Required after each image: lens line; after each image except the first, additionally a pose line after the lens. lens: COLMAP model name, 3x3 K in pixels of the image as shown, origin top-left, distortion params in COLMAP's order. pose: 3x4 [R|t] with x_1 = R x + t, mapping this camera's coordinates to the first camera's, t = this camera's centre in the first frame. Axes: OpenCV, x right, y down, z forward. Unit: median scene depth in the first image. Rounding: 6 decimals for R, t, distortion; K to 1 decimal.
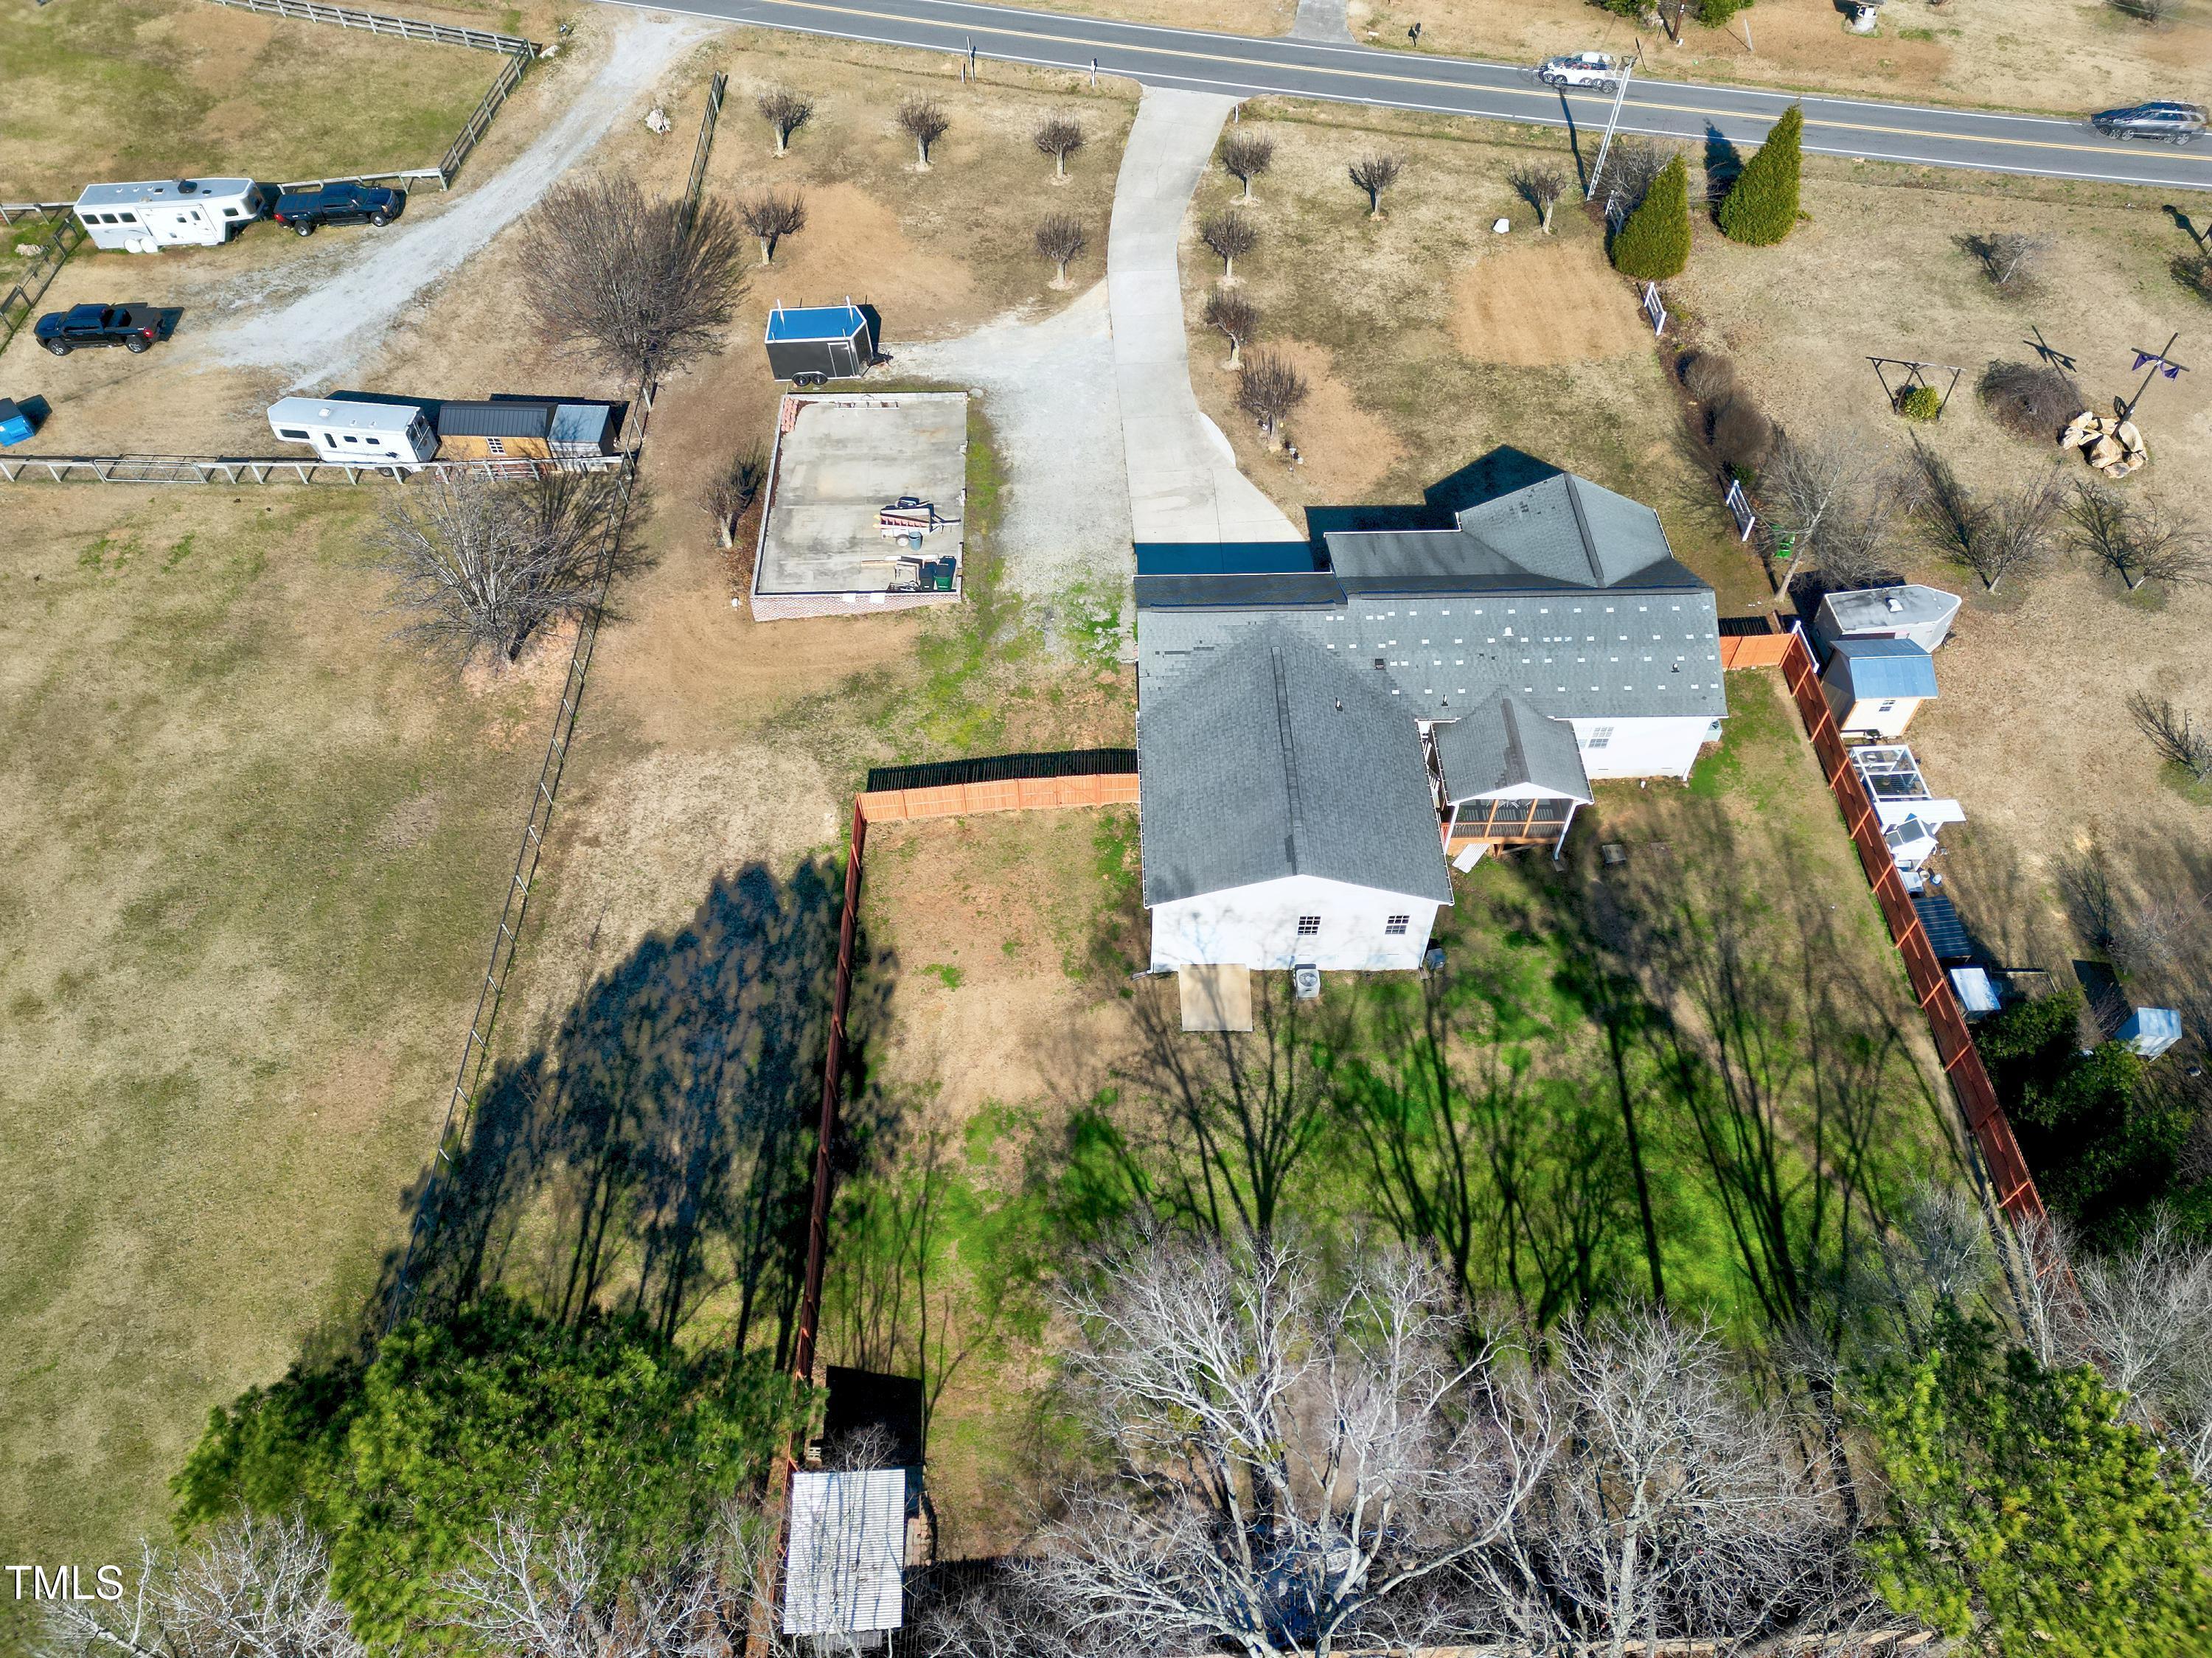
lens RADIAL K [[1533.4, 0, 1108.0], [0, 1533.4, 829.9], [0, 0, 1]] dist [0.086445, -0.077346]
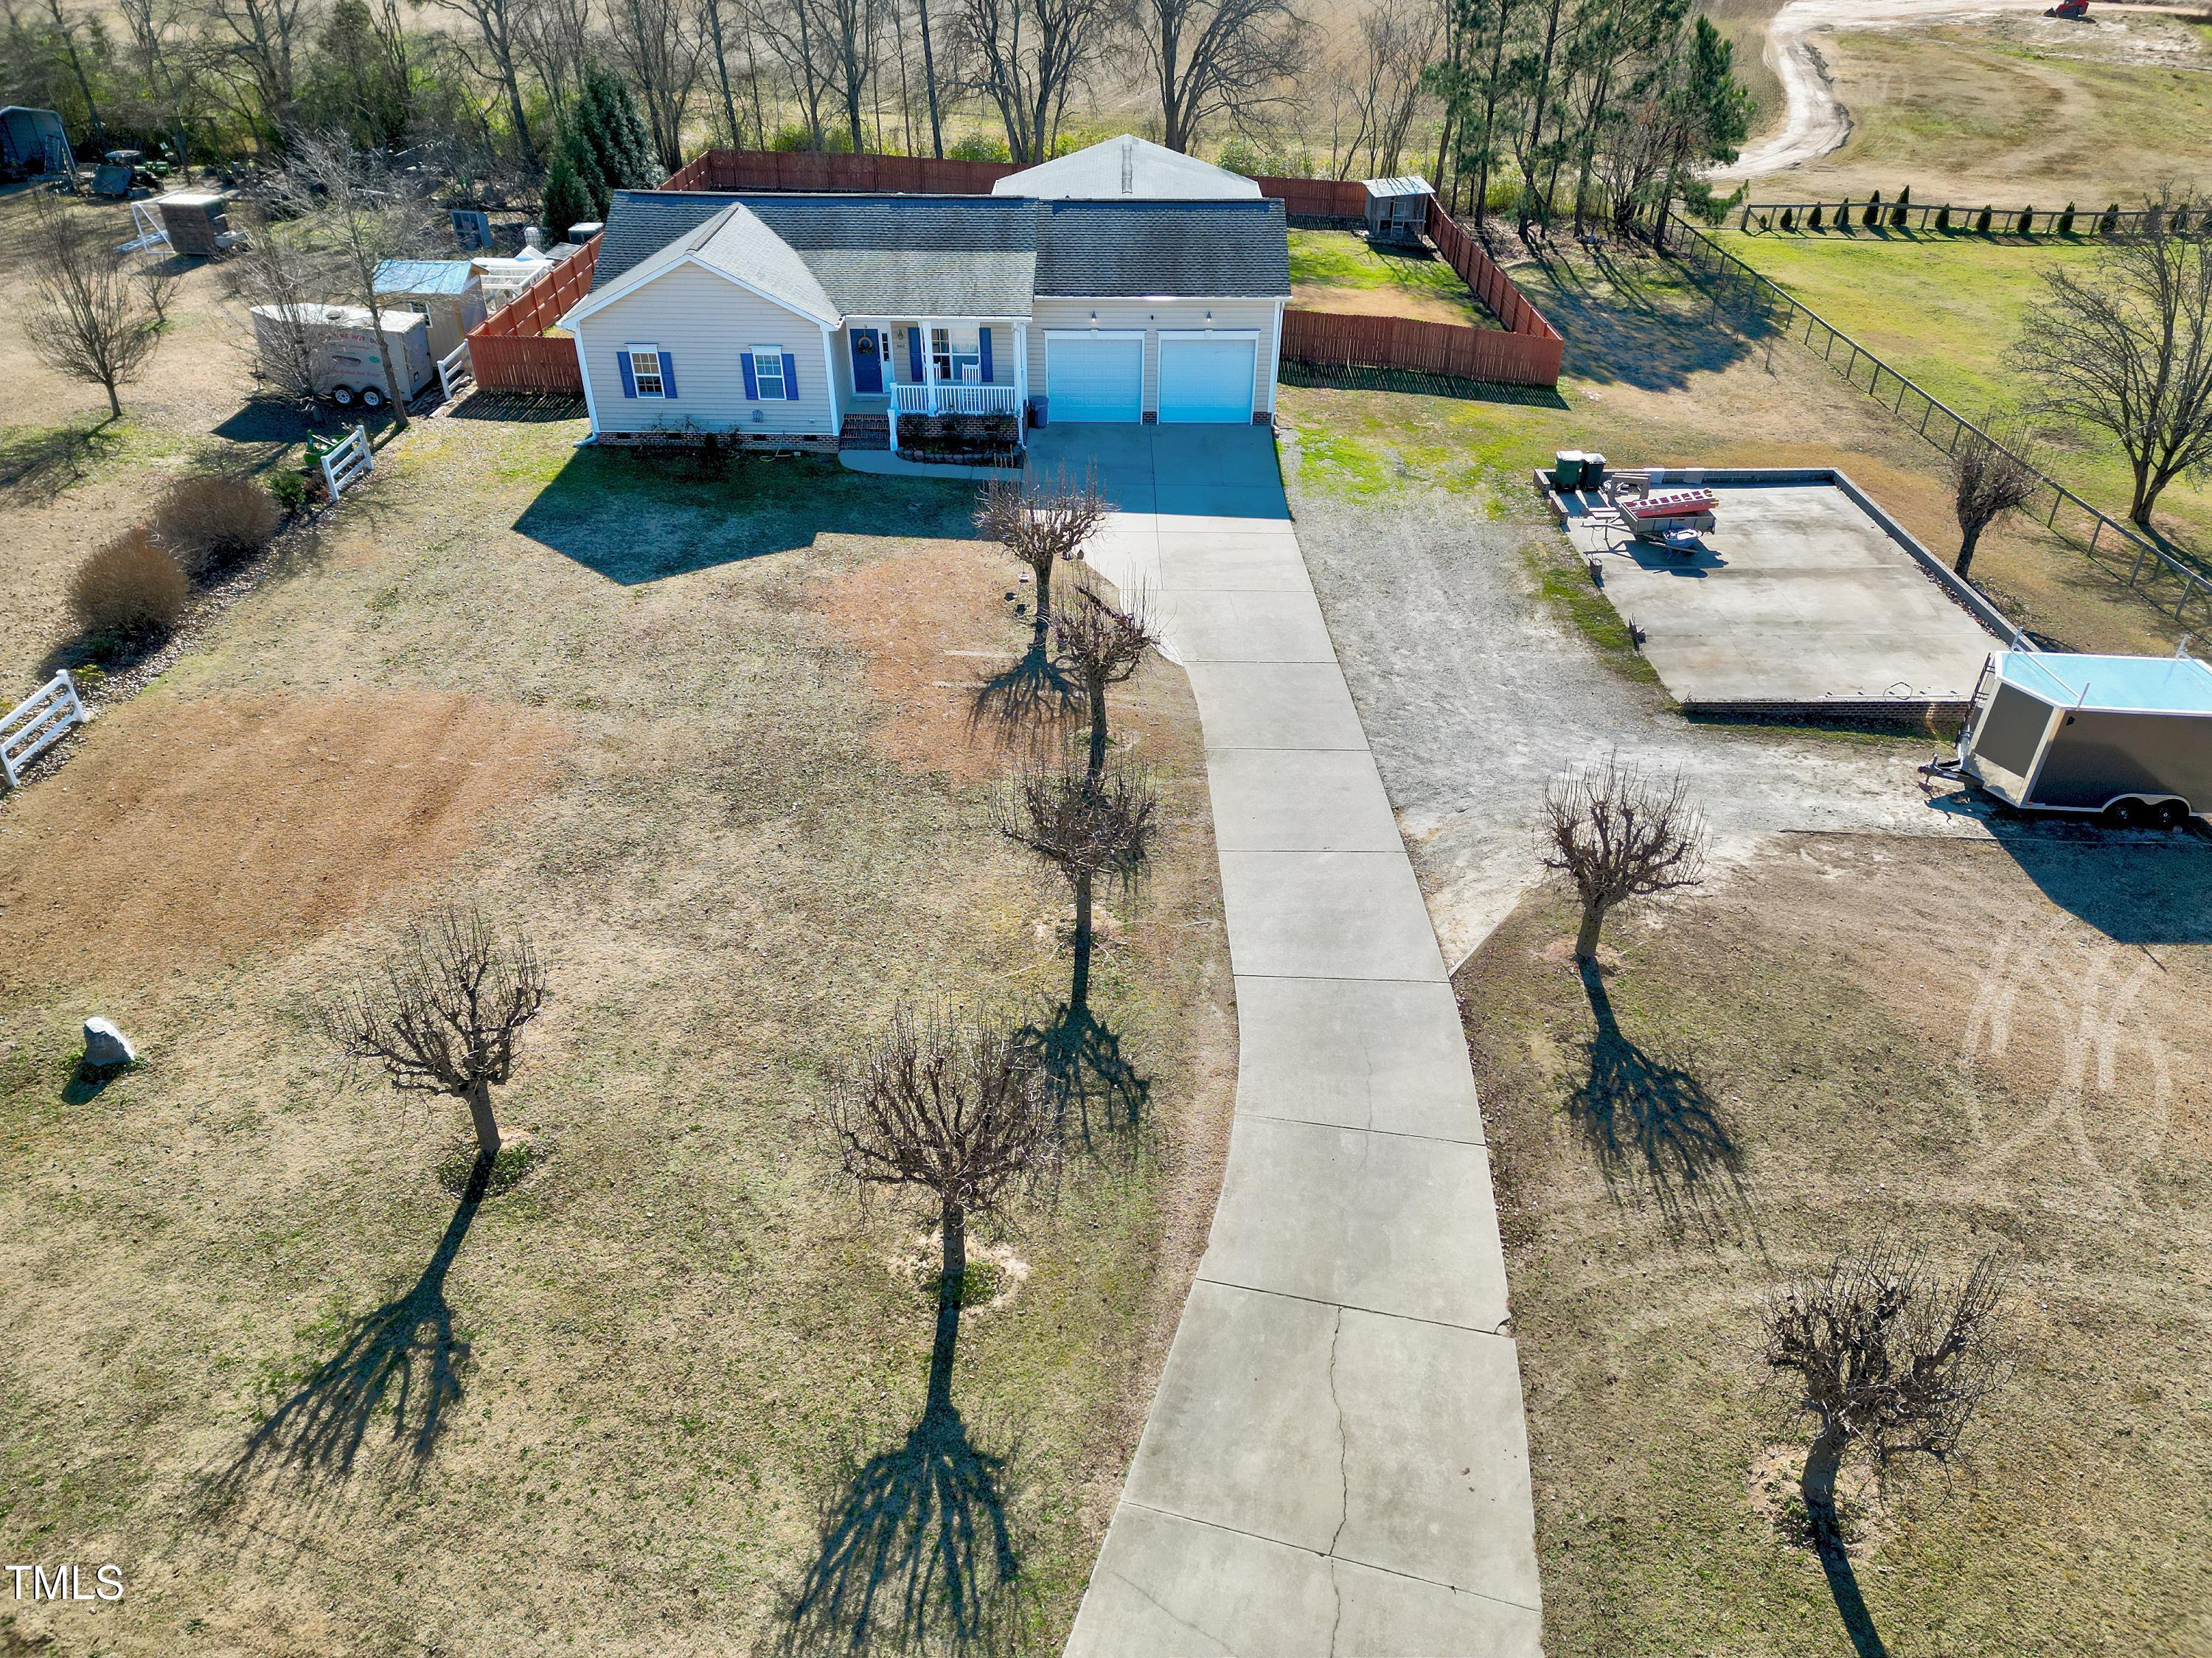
lens RADIAL K [[1531.1, 0, 1108.5], [0, 1531.1, 832.2], [0, 0, 1]] dist [0.076331, -0.069379]
pose [[-0.999630, -0.017149, 0.021124, 0.095059], [0.019550, 0.087272, 0.995993, -1.000195], [-0.018924, 0.996037, -0.086904, 1.458652]]
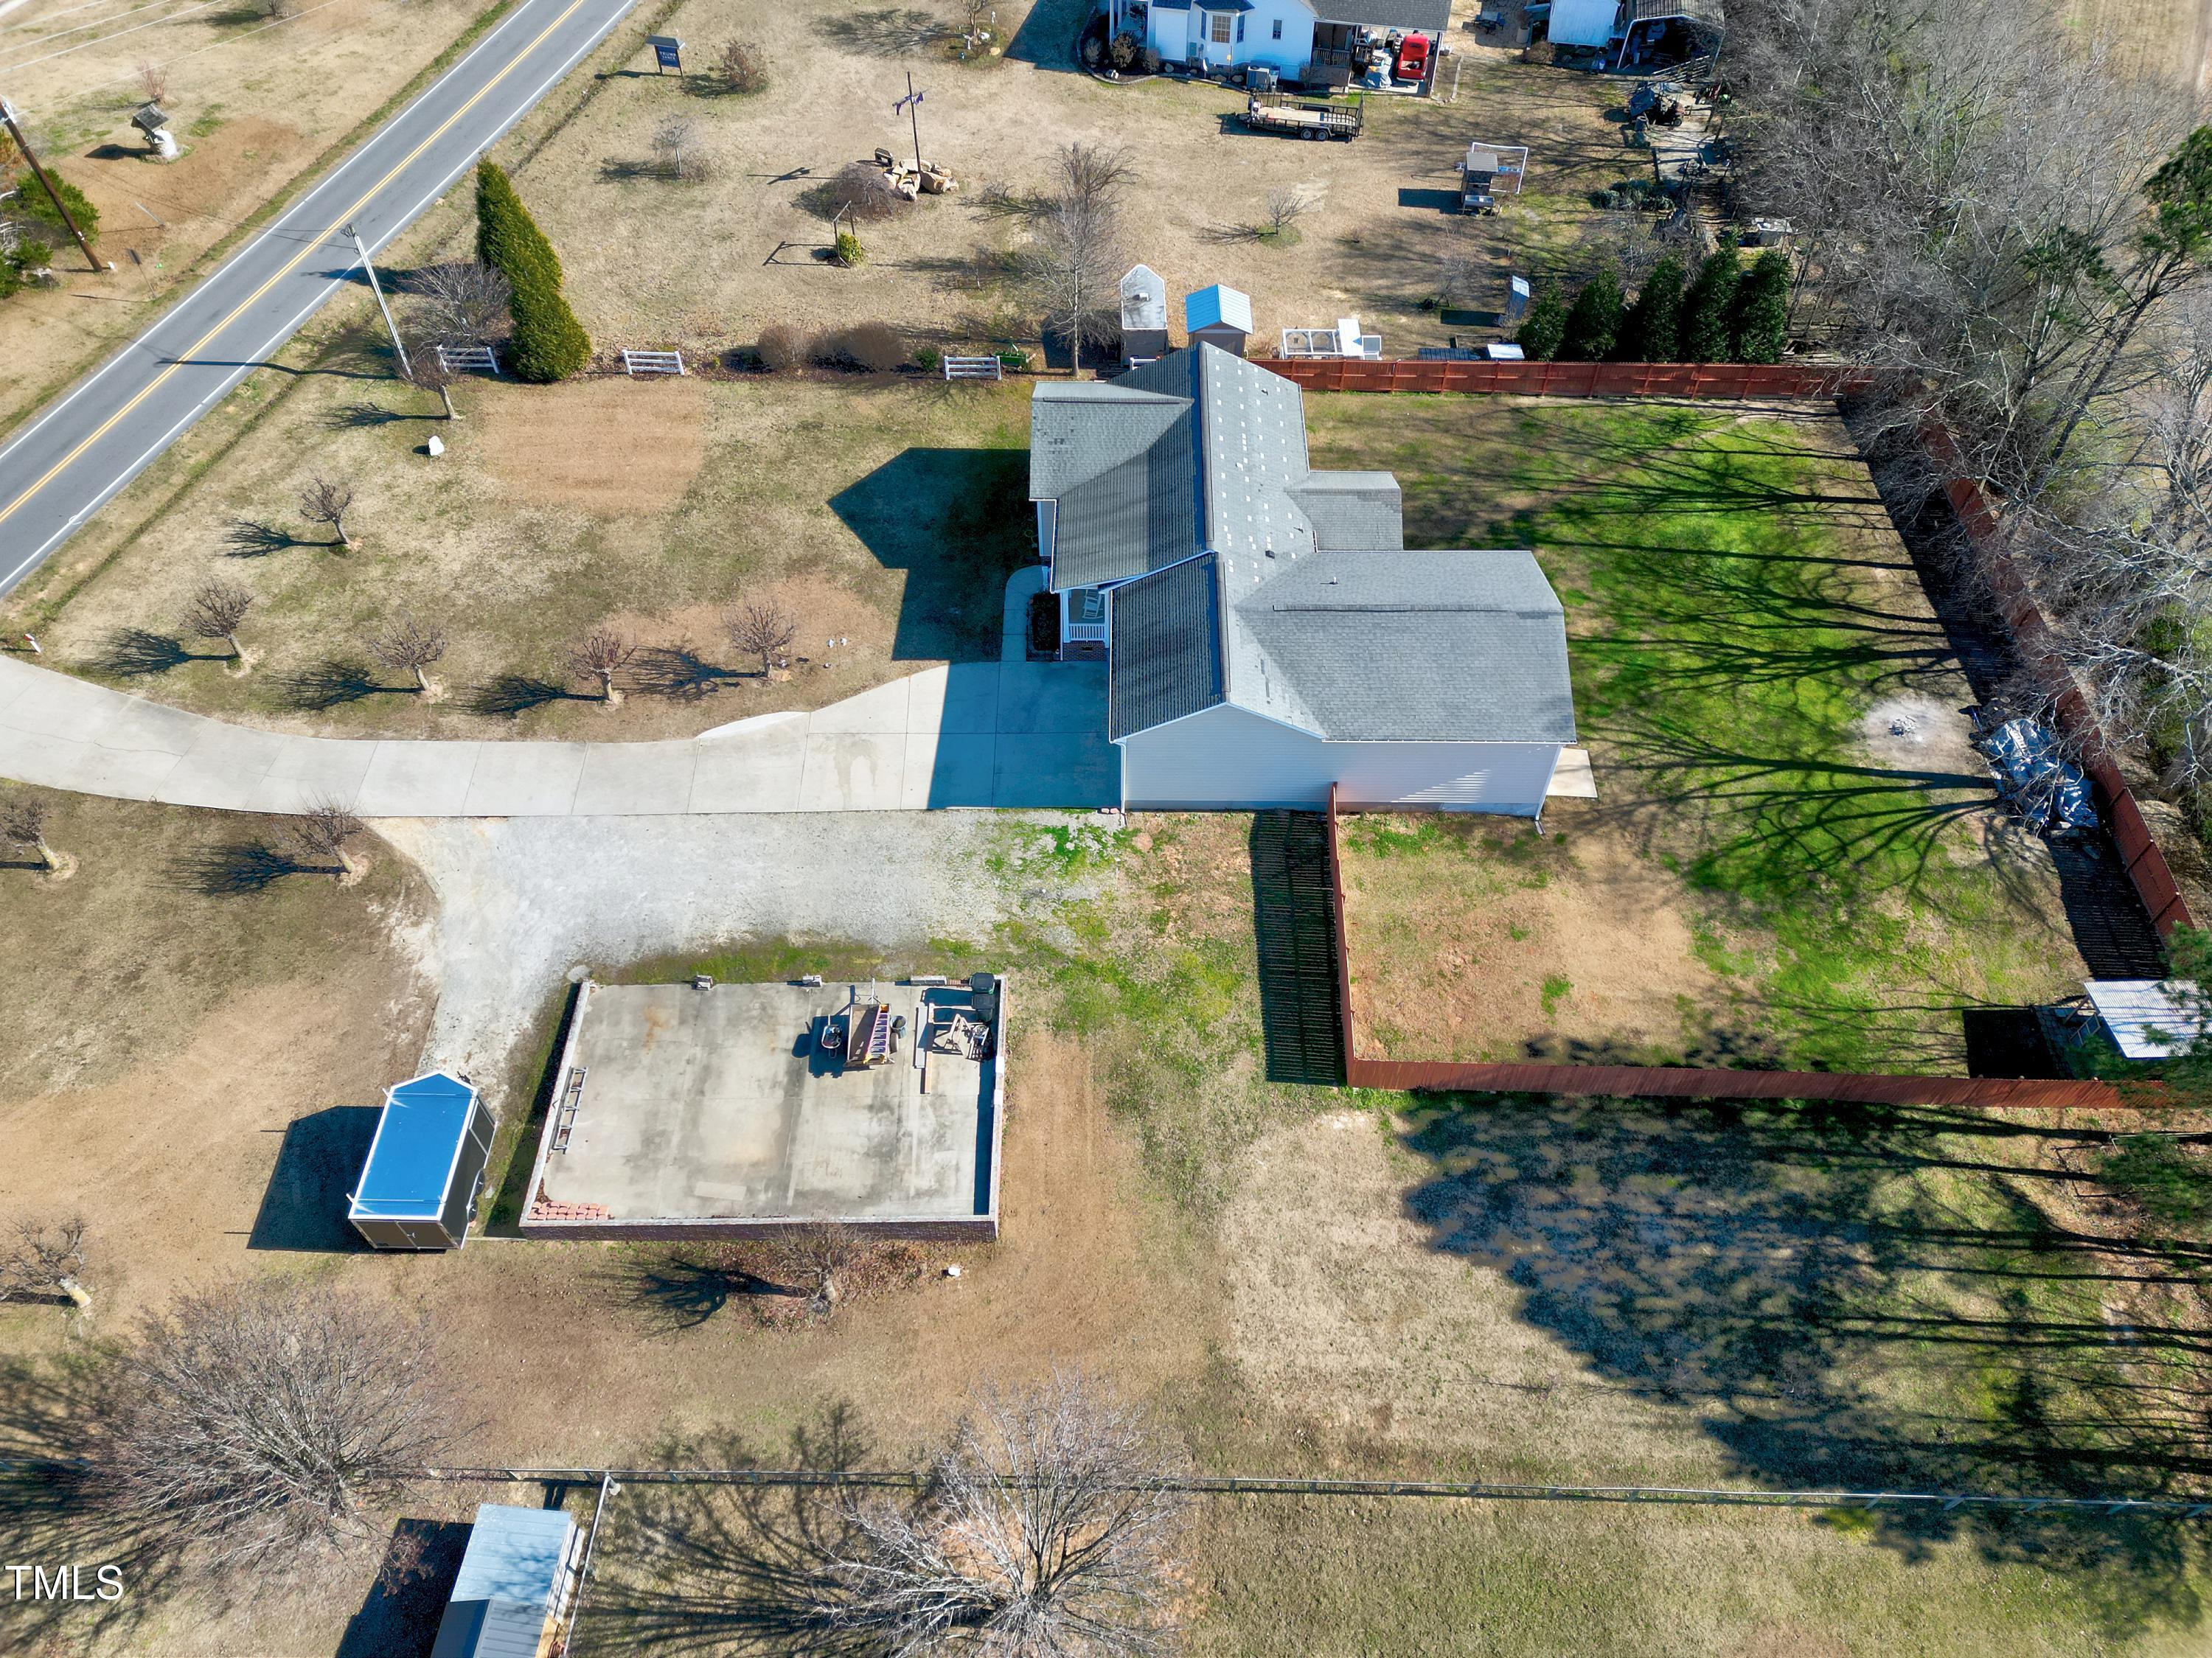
lens RADIAL K [[1533.4, 0, 1108.0], [0, 1533.4, 829.9], [0, 0, 1]] dist [0.086445, -0.077346]
pose [[0.028746, -0.771479, 0.635605, -0.646125], [0.777773, 0.416681, 0.470580, -0.616723], [-0.627887, 0.480829, 0.612014, 0.523416]]
